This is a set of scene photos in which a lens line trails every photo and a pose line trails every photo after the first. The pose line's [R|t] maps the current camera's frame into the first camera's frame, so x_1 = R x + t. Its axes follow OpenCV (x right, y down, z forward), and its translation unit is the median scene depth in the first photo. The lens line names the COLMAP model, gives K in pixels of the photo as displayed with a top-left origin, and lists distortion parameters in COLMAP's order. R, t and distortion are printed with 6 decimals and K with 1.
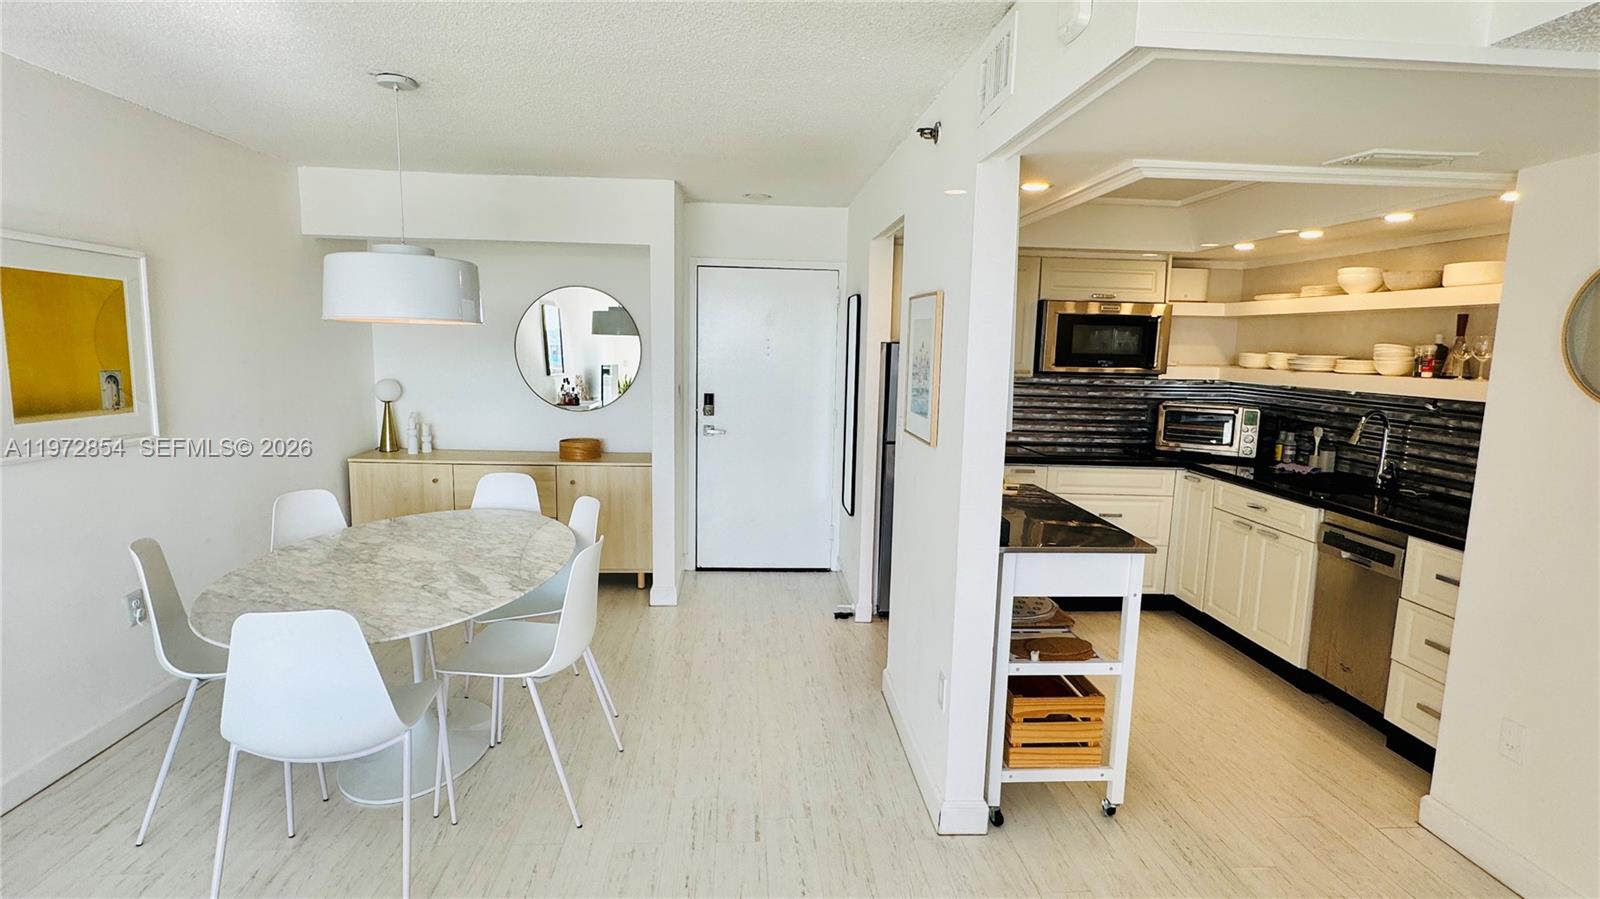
lens RADIAL K [[784.8, 0, 800.0], [0, 784.8, 449.5], [0, 0, 1]] dist [-0.000337, 0.000404]
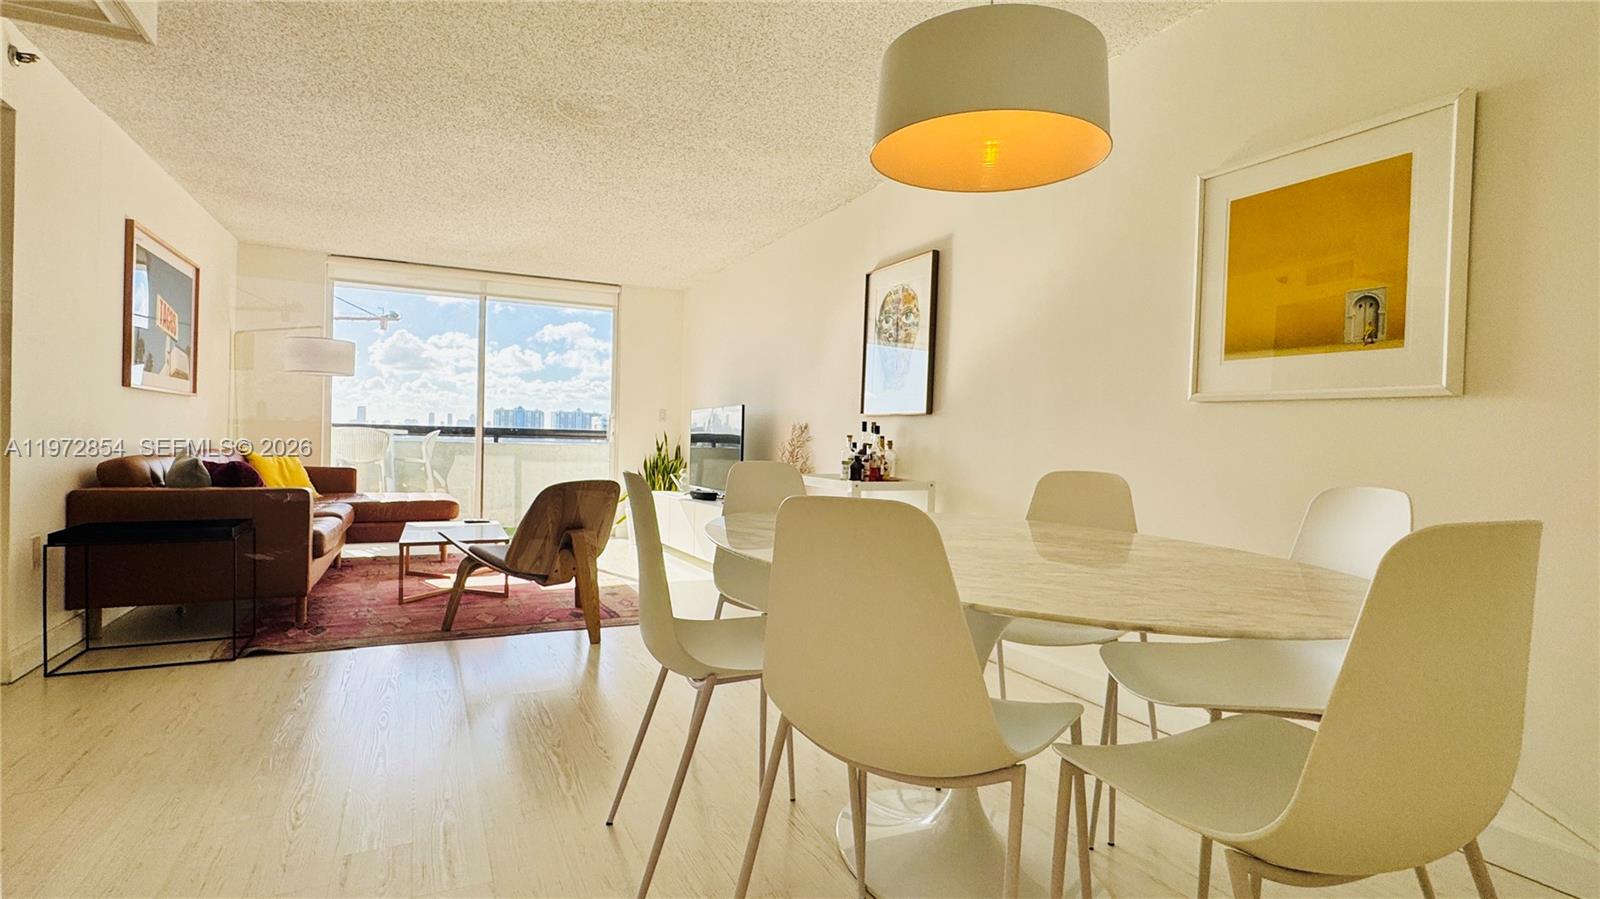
lens RADIAL K [[784.8, 0, 800.0], [0, 784.8, 449.5], [0, 0, 1]] dist [-0.000337, 0.000404]
pose [[-0.924113, -0.045893, -0.379354, -0.088141], [-0.101707, 0.986491, 0.128417, 0.003597], [0.368336, 0.157255, -0.916297, 1.028967]]
